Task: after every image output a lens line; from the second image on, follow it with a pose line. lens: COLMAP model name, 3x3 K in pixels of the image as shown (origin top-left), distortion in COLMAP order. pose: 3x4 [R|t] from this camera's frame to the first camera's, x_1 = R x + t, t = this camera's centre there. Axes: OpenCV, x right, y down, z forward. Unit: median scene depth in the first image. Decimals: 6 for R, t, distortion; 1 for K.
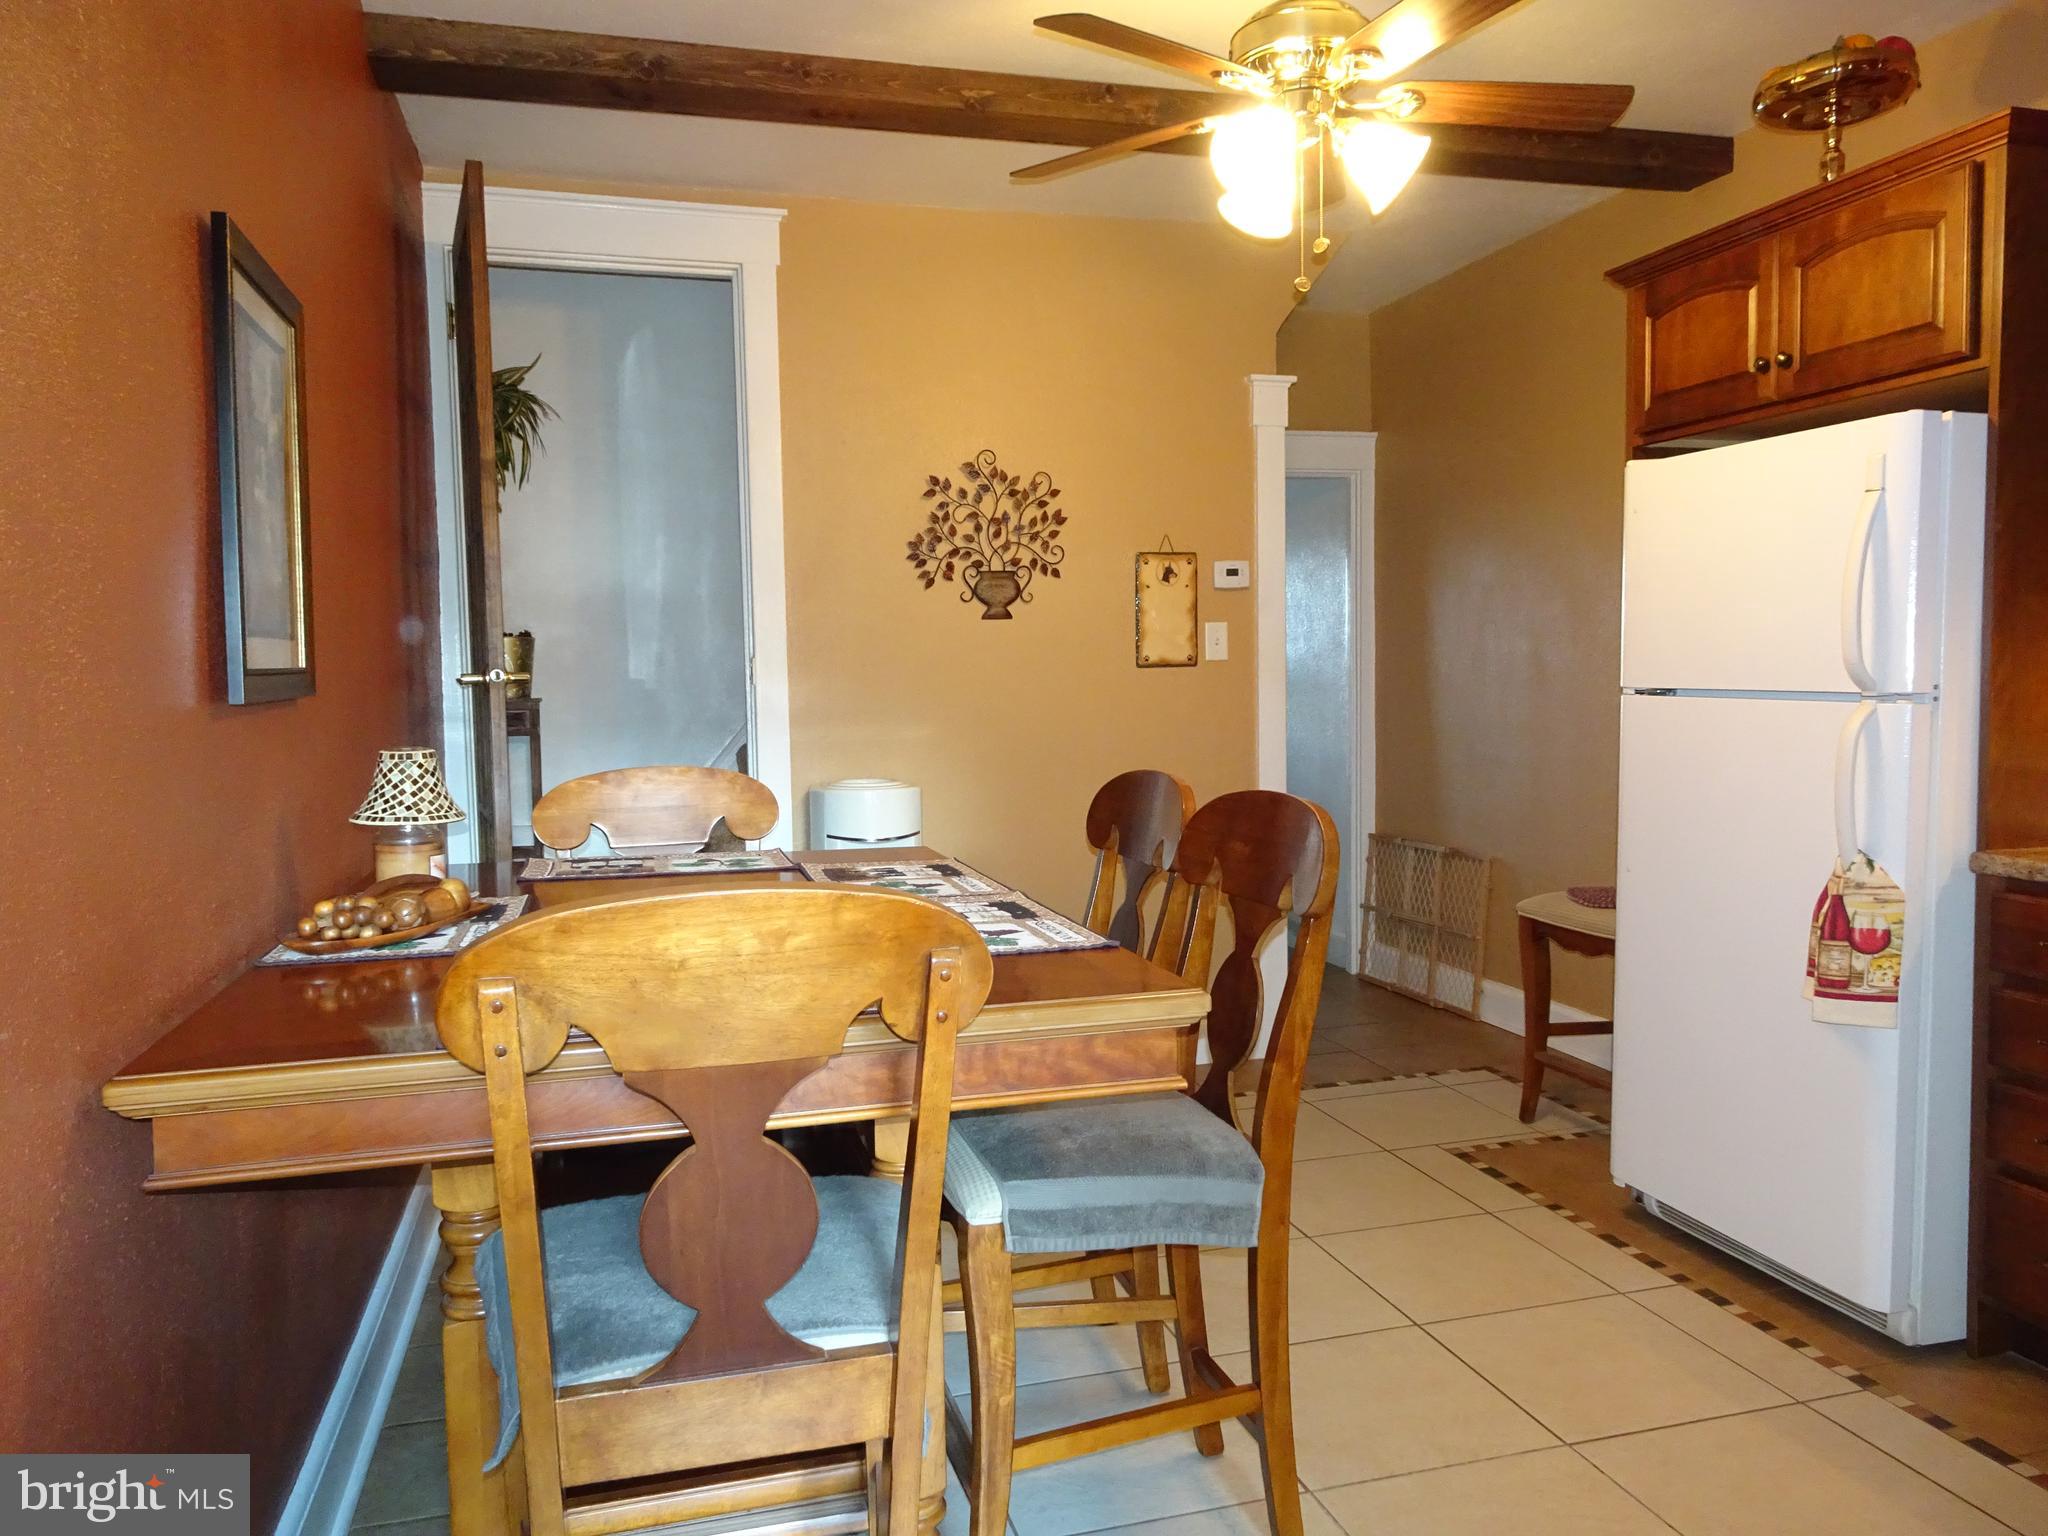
lens RADIAL K [[1472.0, 0, 1028.9], [0, 1472.0, 762.9], [0, 0, 1]] dist [0.012133, -0.000716]
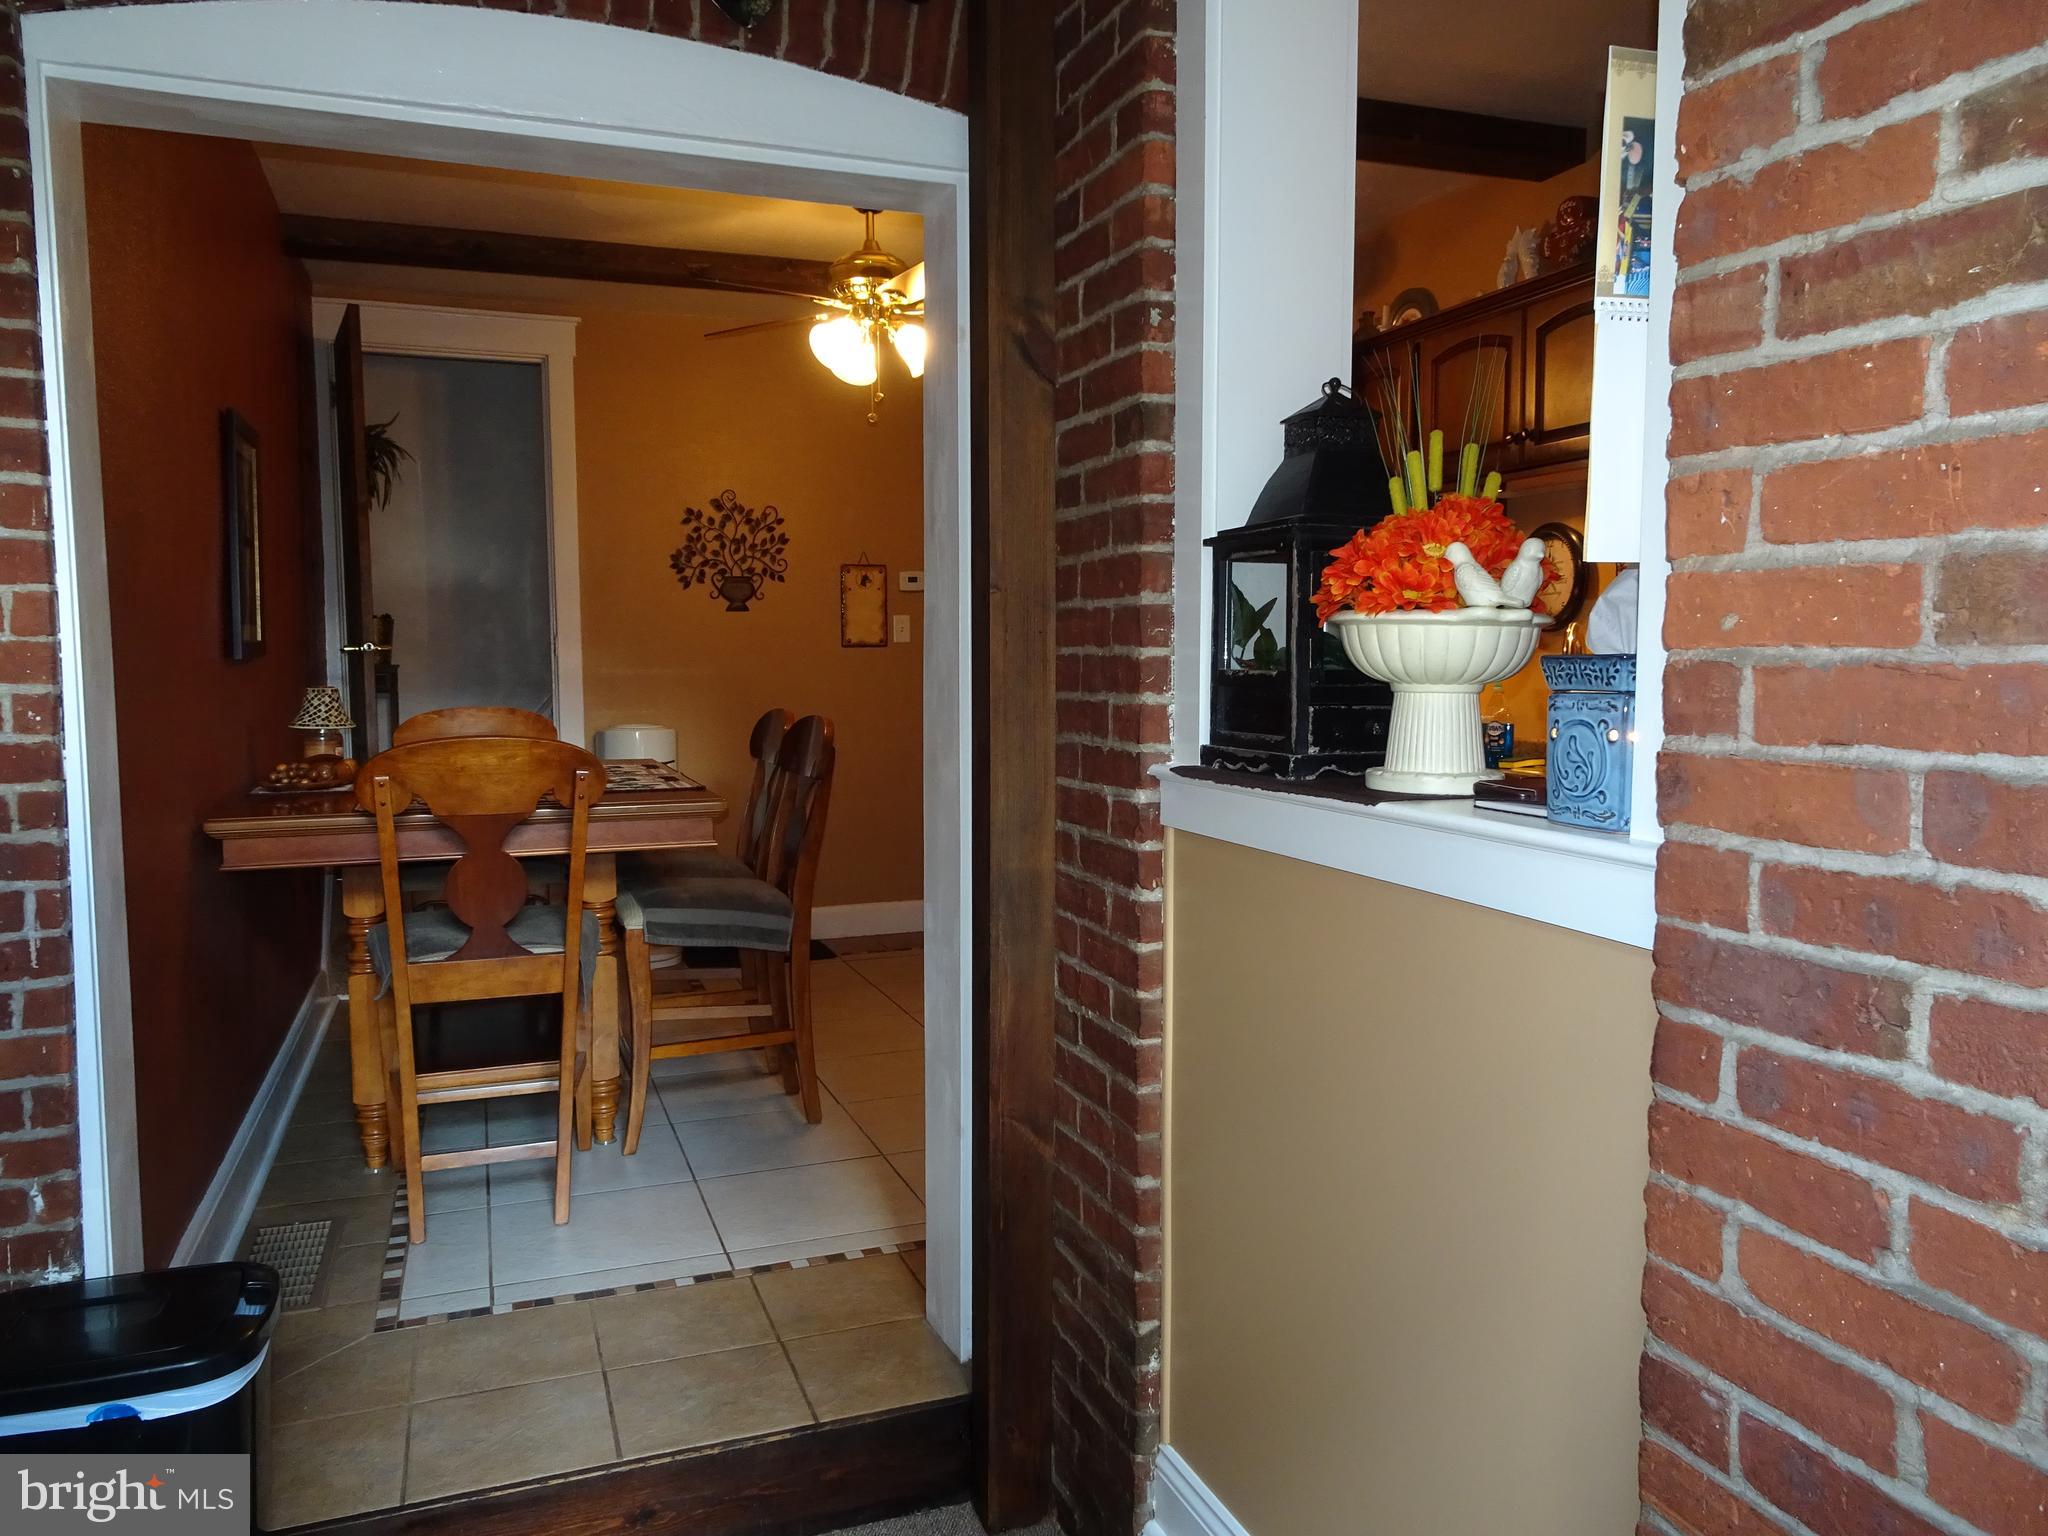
lens RADIAL K [[1482.7, 0, 1050.0], [0, 1482.7, 754.5], [0, 0, 1]] dist [0.002004, 0.000365]
pose [[0.995428, 0.004637, 0.095407, 0.145825], [-0.005307, 0.999963, 0.006766, 0.028395], [-0.095372, -0.007242, 0.995415, -0.446641]]
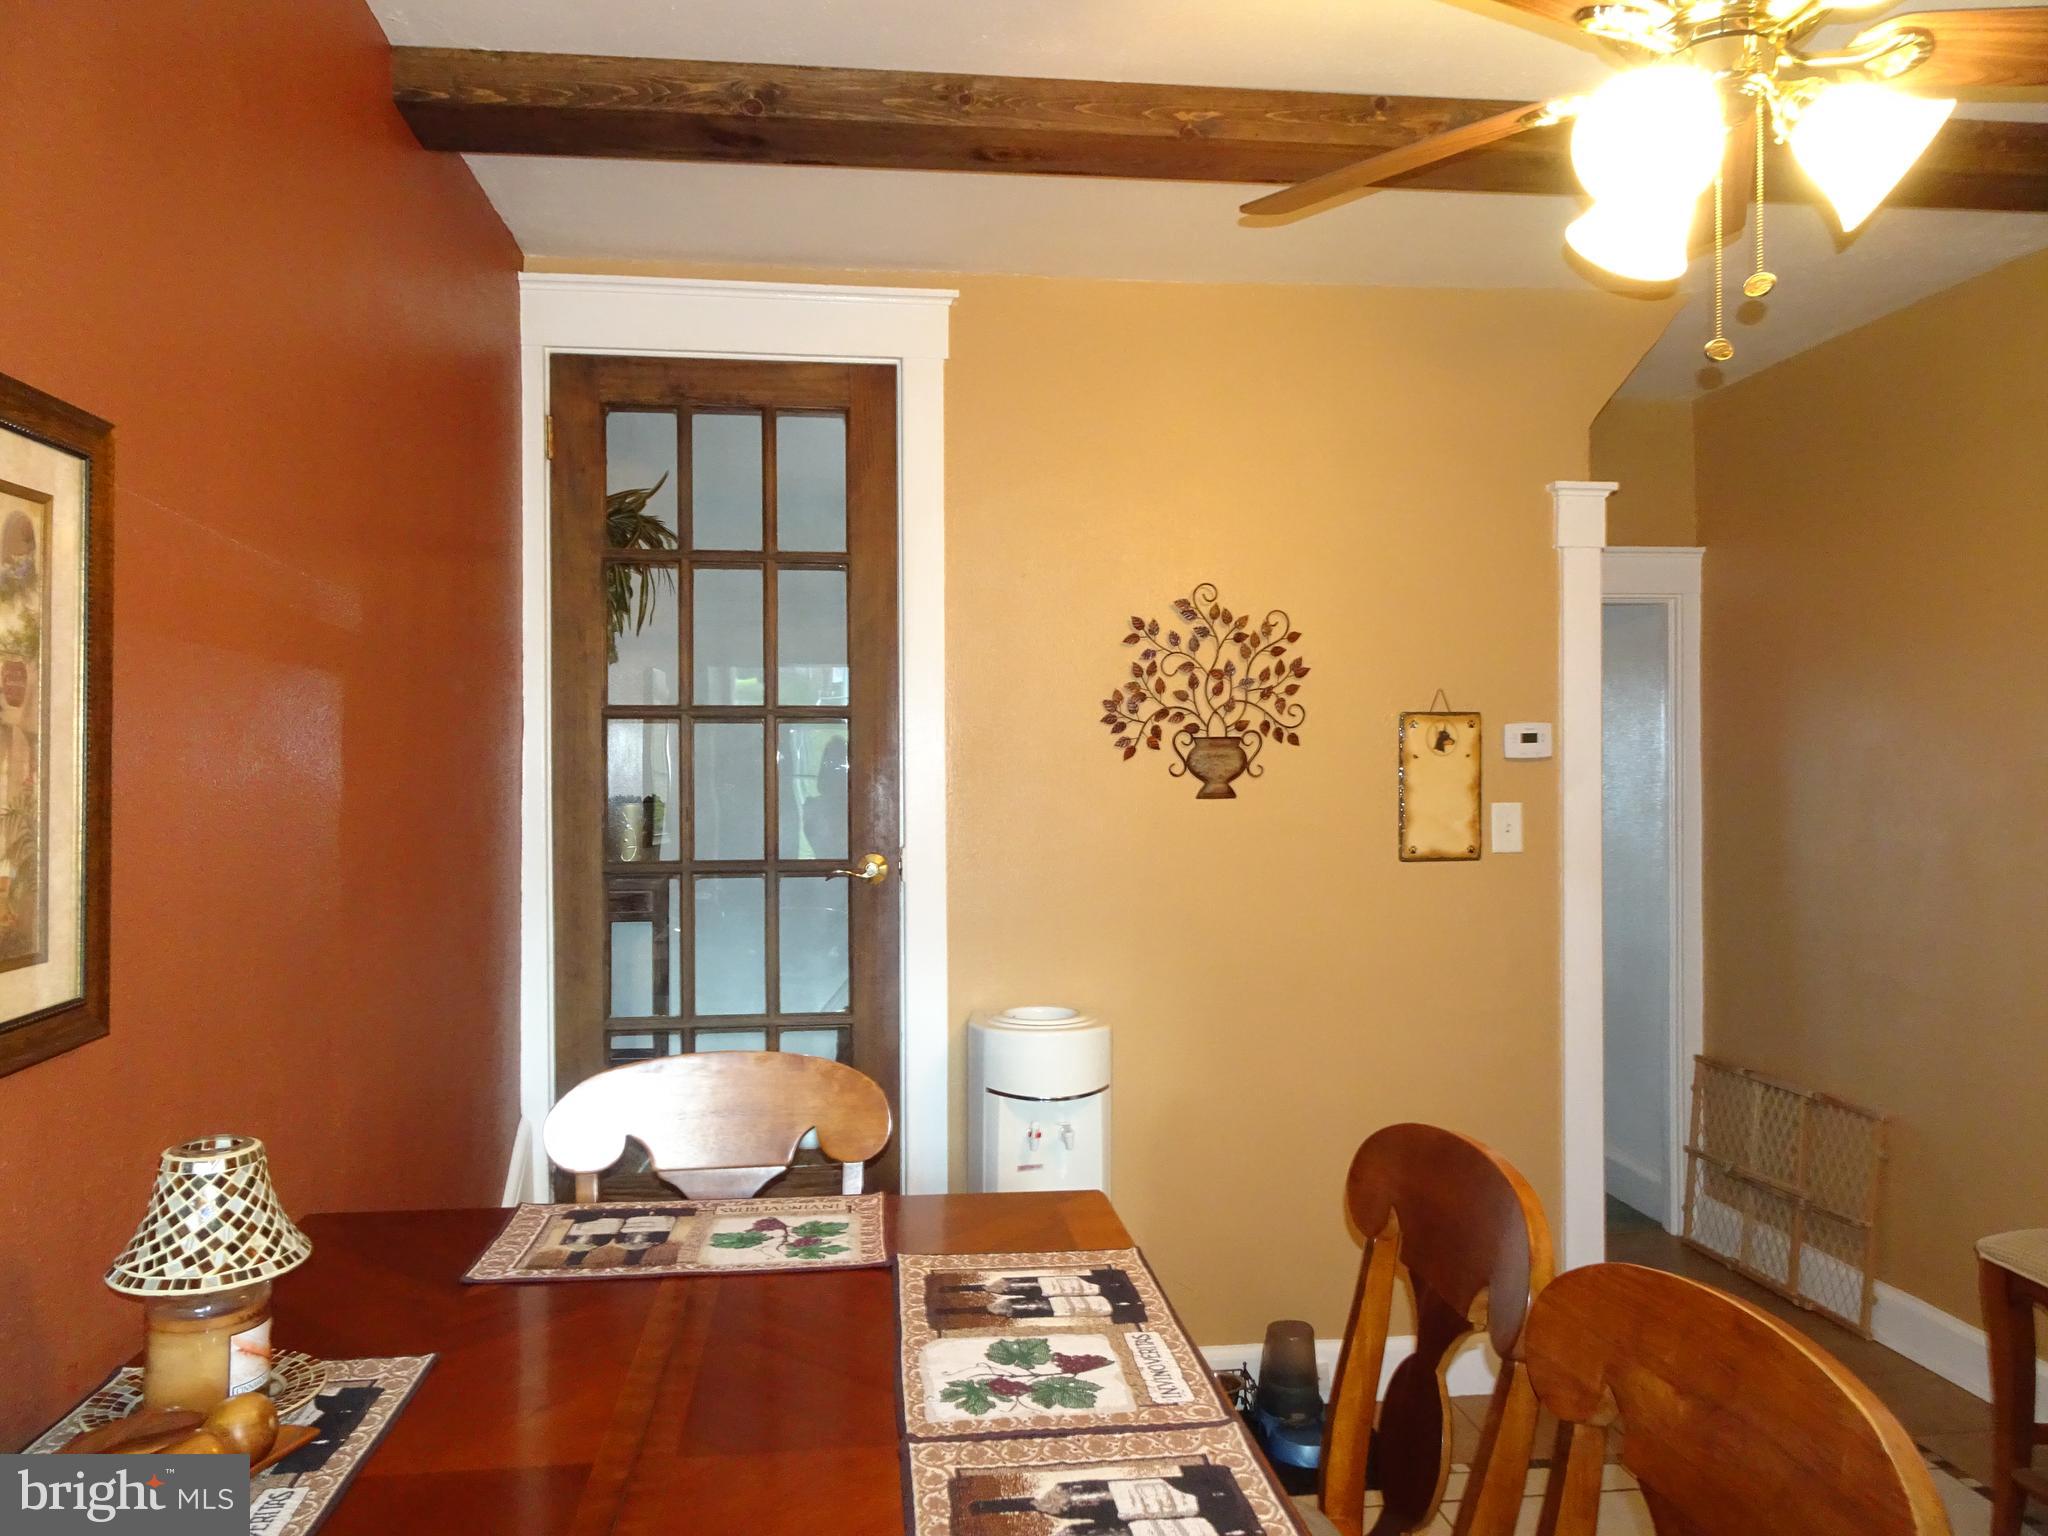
lens RADIAL K [[1459.6, 0, 1024.0], [0, 1459.6, 768.0], [0, 0, 1]] dist [0.011163, 0.006516]
pose [[0.987554, 0.013334, -0.156714, -0.001389], [-0.022494, 0.998131, -0.056823, -0.070493], [0.155664, 0.059640, 0.986008, 0.233412]]
